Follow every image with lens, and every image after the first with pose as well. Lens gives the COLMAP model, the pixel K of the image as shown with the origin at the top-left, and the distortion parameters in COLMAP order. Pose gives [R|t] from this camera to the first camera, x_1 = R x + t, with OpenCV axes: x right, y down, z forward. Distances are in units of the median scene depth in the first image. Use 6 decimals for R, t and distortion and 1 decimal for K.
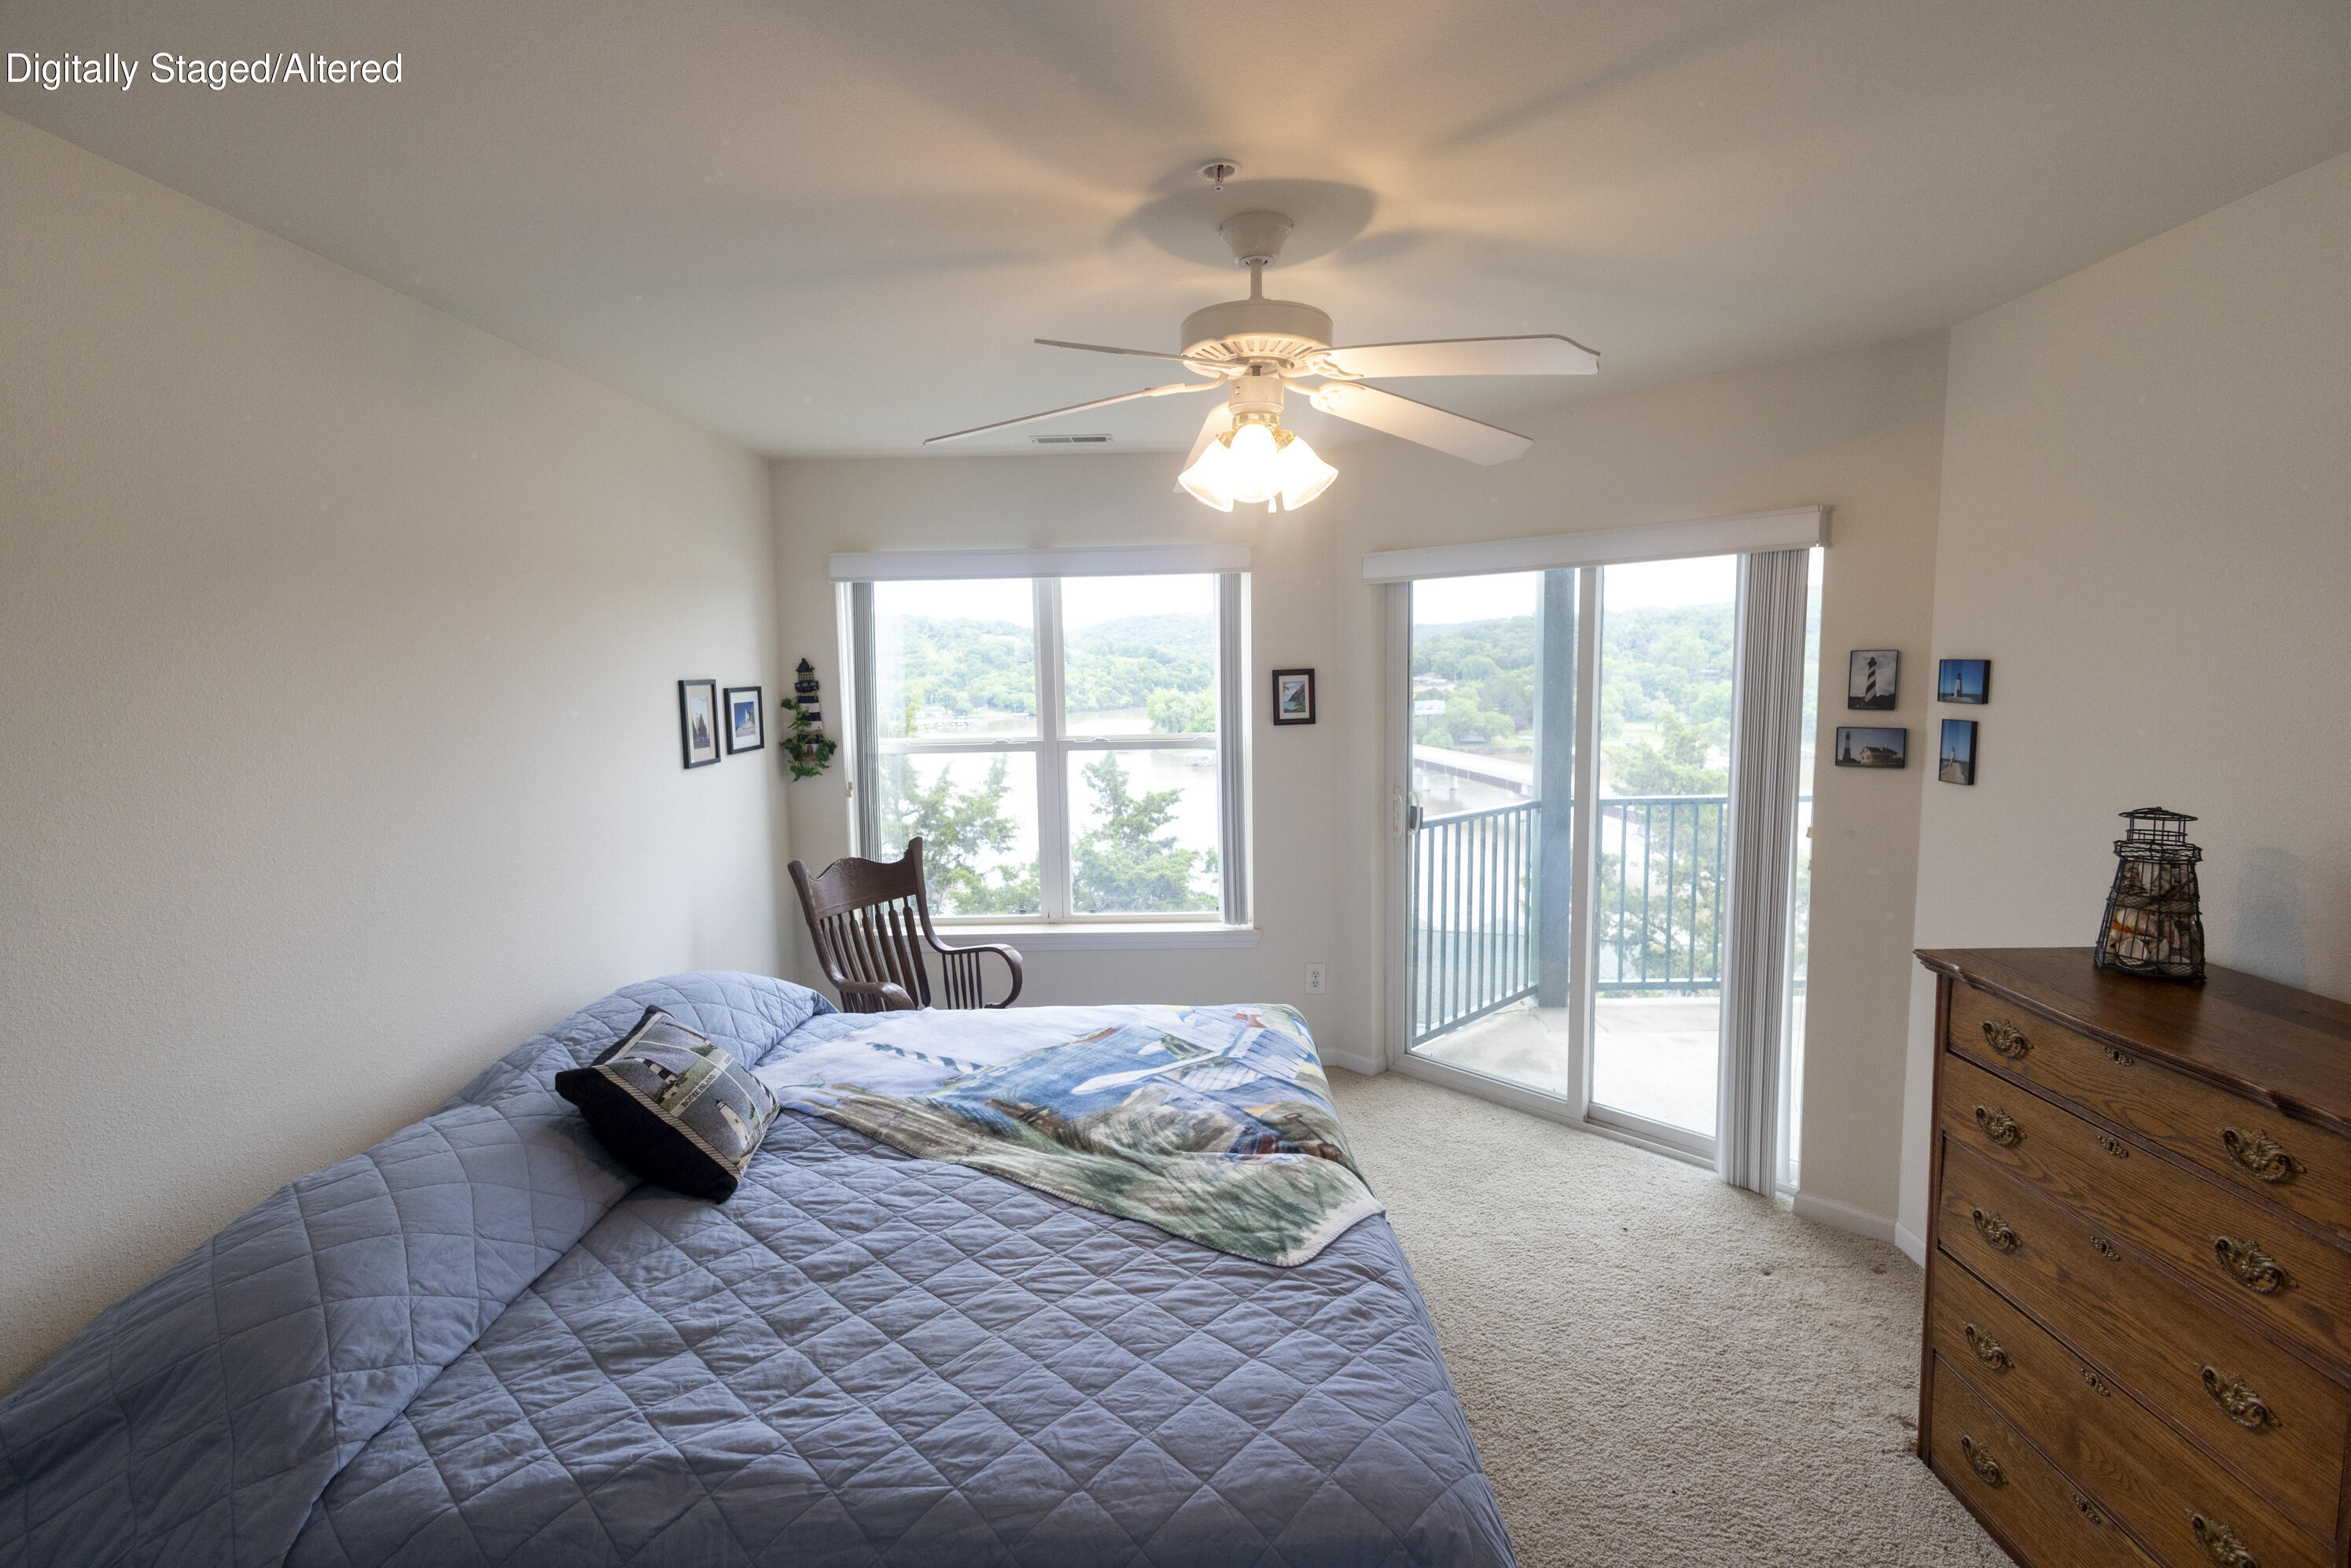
lens RADIAL K [[1084.0, 0, 1181.2], [0, 1084.0, 774.6], [0, 0, 1]] dist [0.016426, -0.004340]
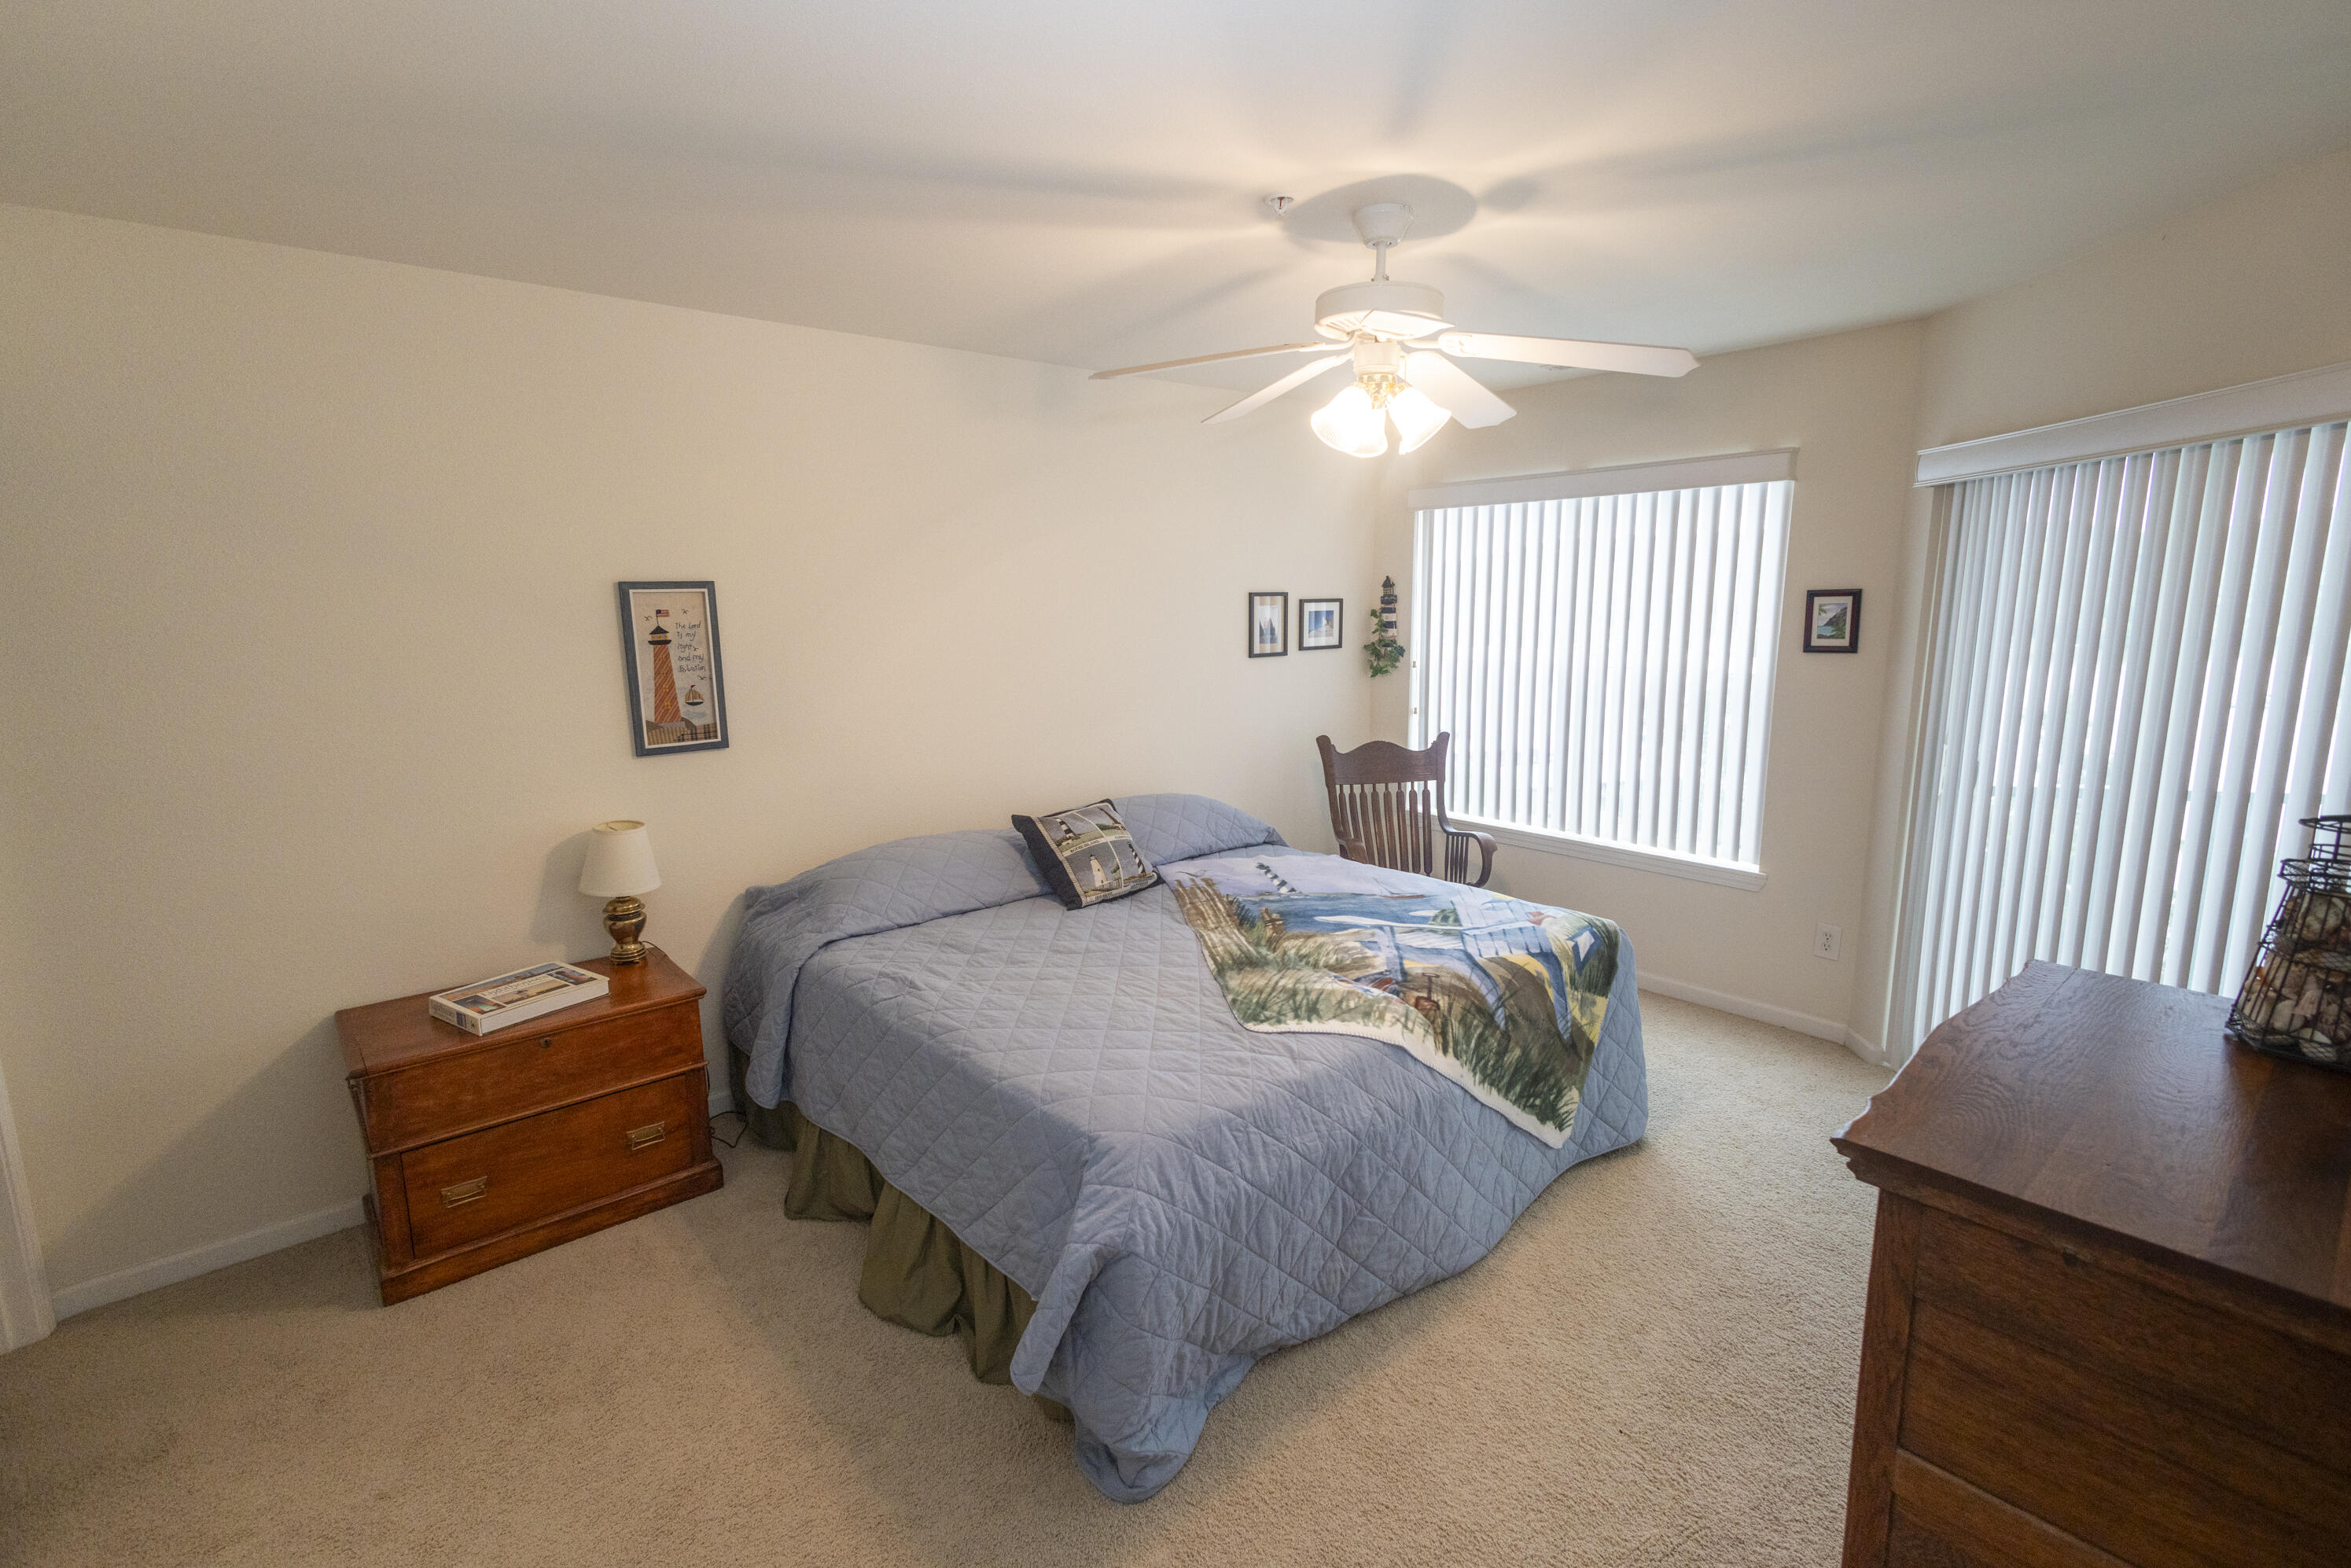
lens RADIAL K [[1084.0, 0, 1181.2], [0, 1084.0, 774.6], [0, 0, 1]] dist [0.016426, -0.004340]
pose [[0.666237, 0.137636, -0.732928, 0.646652], [-0.079961, 0.990339, 0.113291, -0.009452], [0.741441, -0.016873, 0.670806, 0.015085]]
